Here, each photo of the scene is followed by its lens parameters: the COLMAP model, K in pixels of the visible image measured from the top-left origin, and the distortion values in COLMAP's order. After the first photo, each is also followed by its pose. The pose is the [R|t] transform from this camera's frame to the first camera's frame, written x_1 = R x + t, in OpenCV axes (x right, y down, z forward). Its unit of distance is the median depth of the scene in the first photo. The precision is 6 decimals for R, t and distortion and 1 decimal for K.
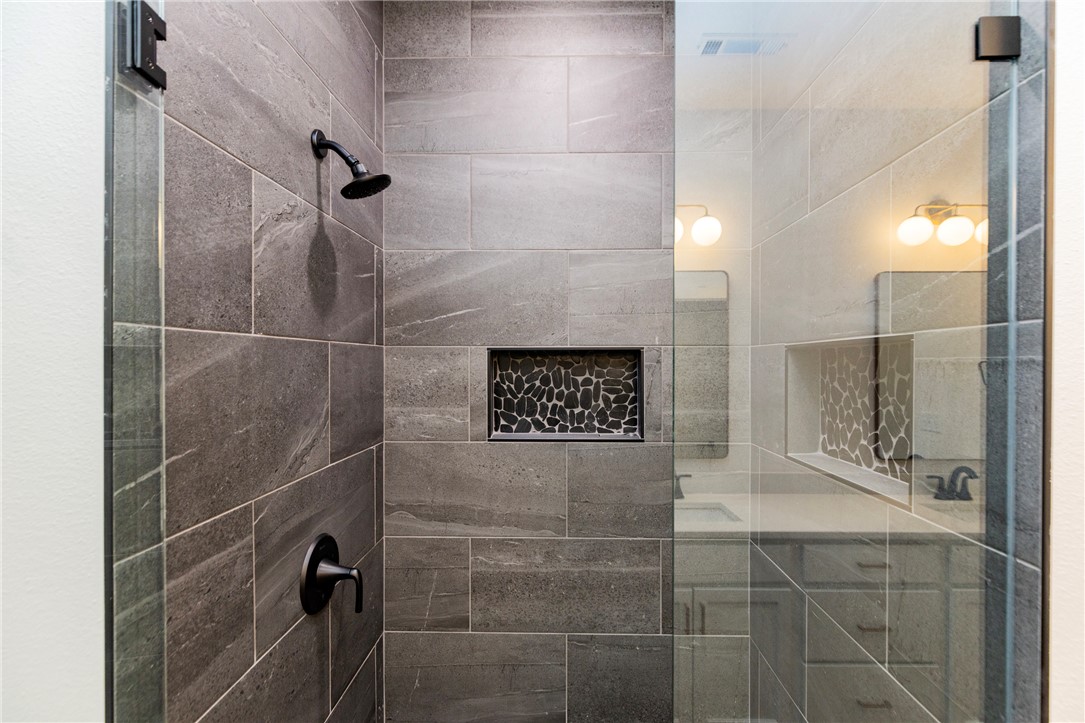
lens RADIAL K [[503.8, 0, 549.8], [0, 503.8, 366.0], [0, 0, 1]] dist [0.000507, -0.000161]
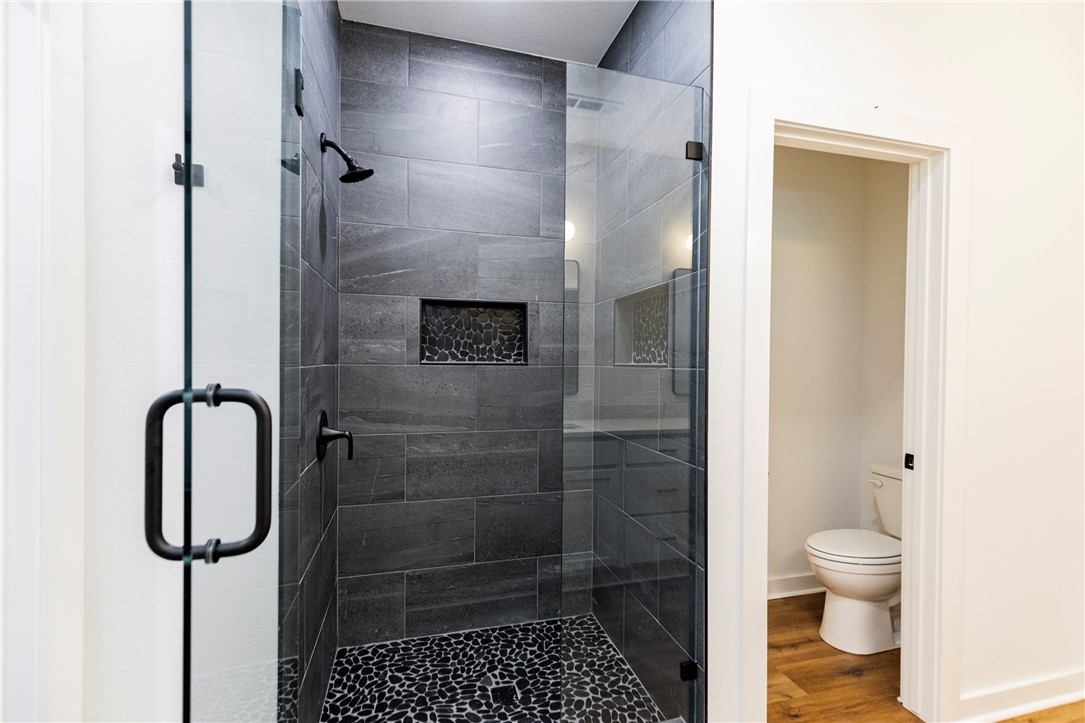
lens RADIAL K [[491.9, 0, 549.2], [0, 491.9, 364.6], [0, 0, 1]] dist [0.009322, -0.000548]
pose [[0.956840, 0.007220, 0.290525, -0.175569], [-0.007396, 0.999973, -0.000494, 0.147179], [-0.290520, -0.001676, 0.956867, -0.414908]]
